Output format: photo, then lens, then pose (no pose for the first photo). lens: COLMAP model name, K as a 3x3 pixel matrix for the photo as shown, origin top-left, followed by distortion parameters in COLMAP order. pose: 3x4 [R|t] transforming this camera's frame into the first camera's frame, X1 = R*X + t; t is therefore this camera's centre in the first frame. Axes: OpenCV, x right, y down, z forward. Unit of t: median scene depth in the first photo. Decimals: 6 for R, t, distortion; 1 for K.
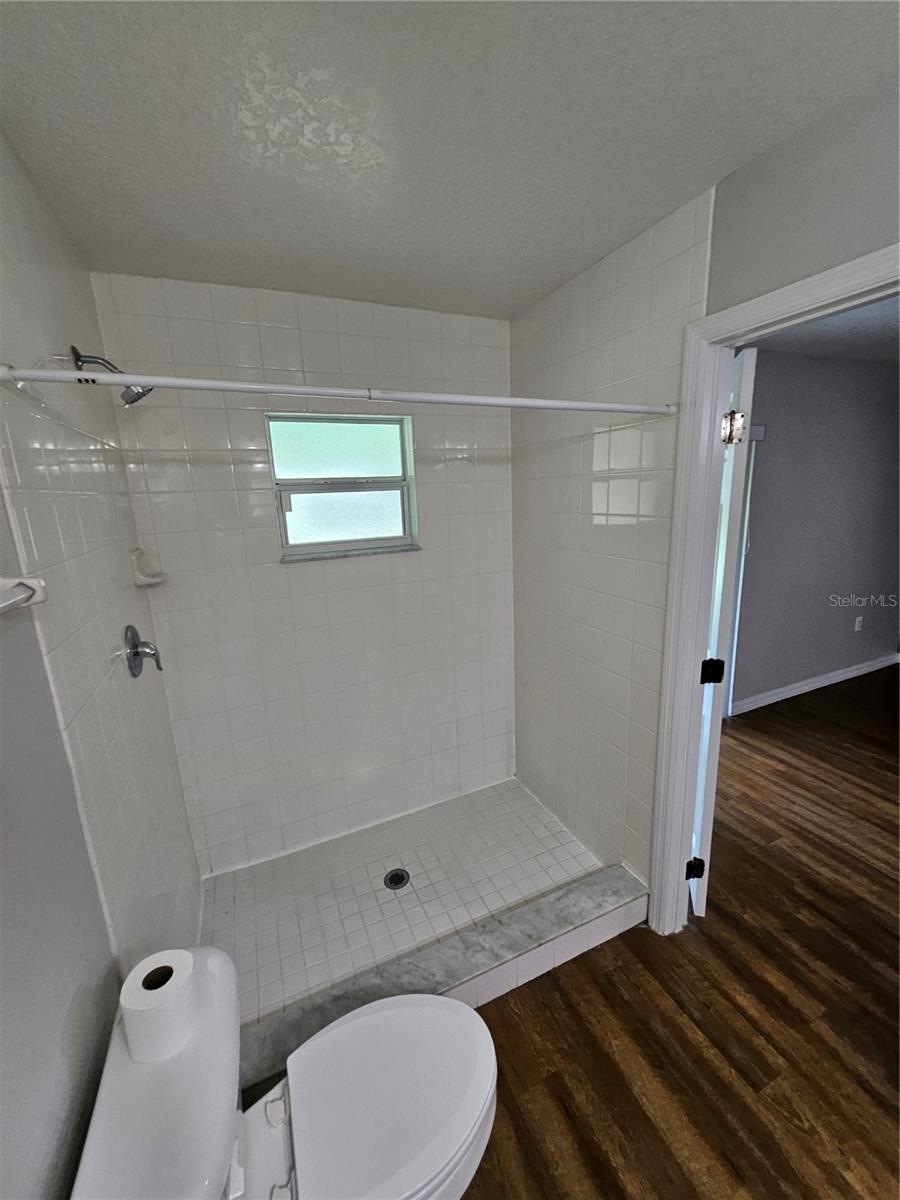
lens RADIAL K [[473.7, 0, 453.7], [0, 473.7, 594.6], [0, 0, 1]] dist [0.002587, 0.001987]
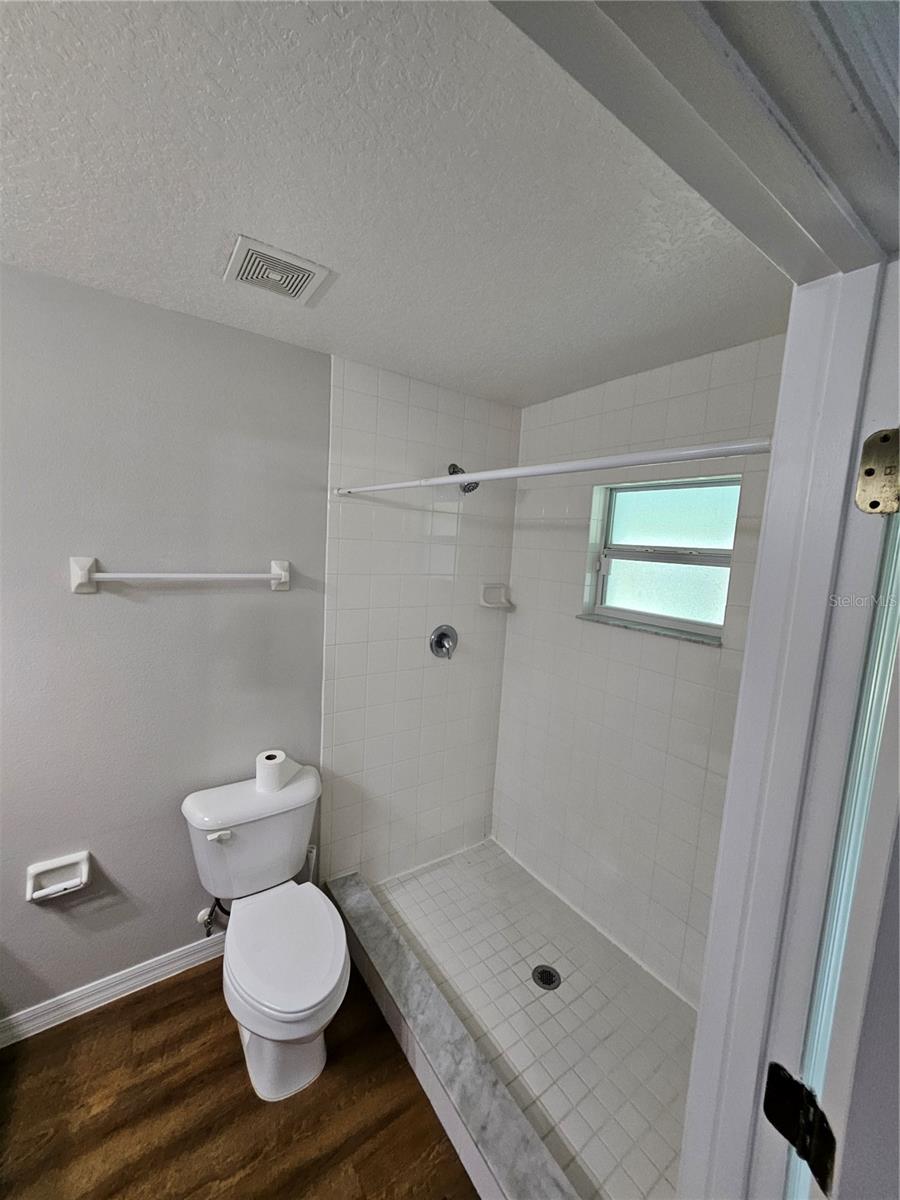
lens RADIAL K [[473.7, 0, 448.6], [0, 473.7, 592.6], [0, 0, 1]] dist [0.002587, 0.001987]
pose [[0.185397, 0.156499, -0.970122, 0.753277], [-0.276920, 0.955546, 0.101226, -0.177606], [0.942838, 0.249879, 0.220493, 0.540196]]
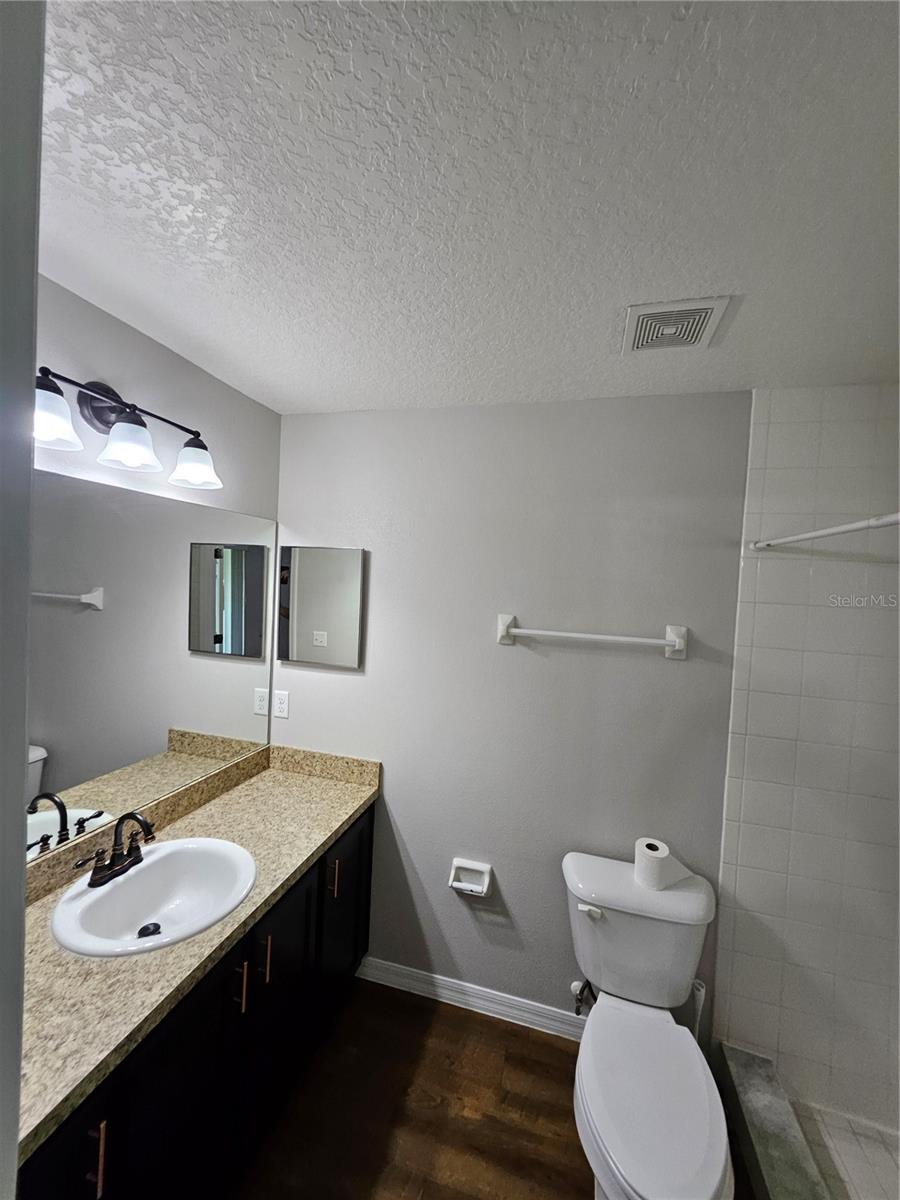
lens RADIAL K [[473.7, 0, 472.1], [0, 473.7, 596.8], [0, 0, 1]] dist [0.002587, 0.001987]
pose [[-0.637073, 0.028375, -0.770281, 0.674163], [-0.194950, 0.960901, 0.196633, -0.193394], [0.745743, 0.275436, -0.606632, 0.627311]]
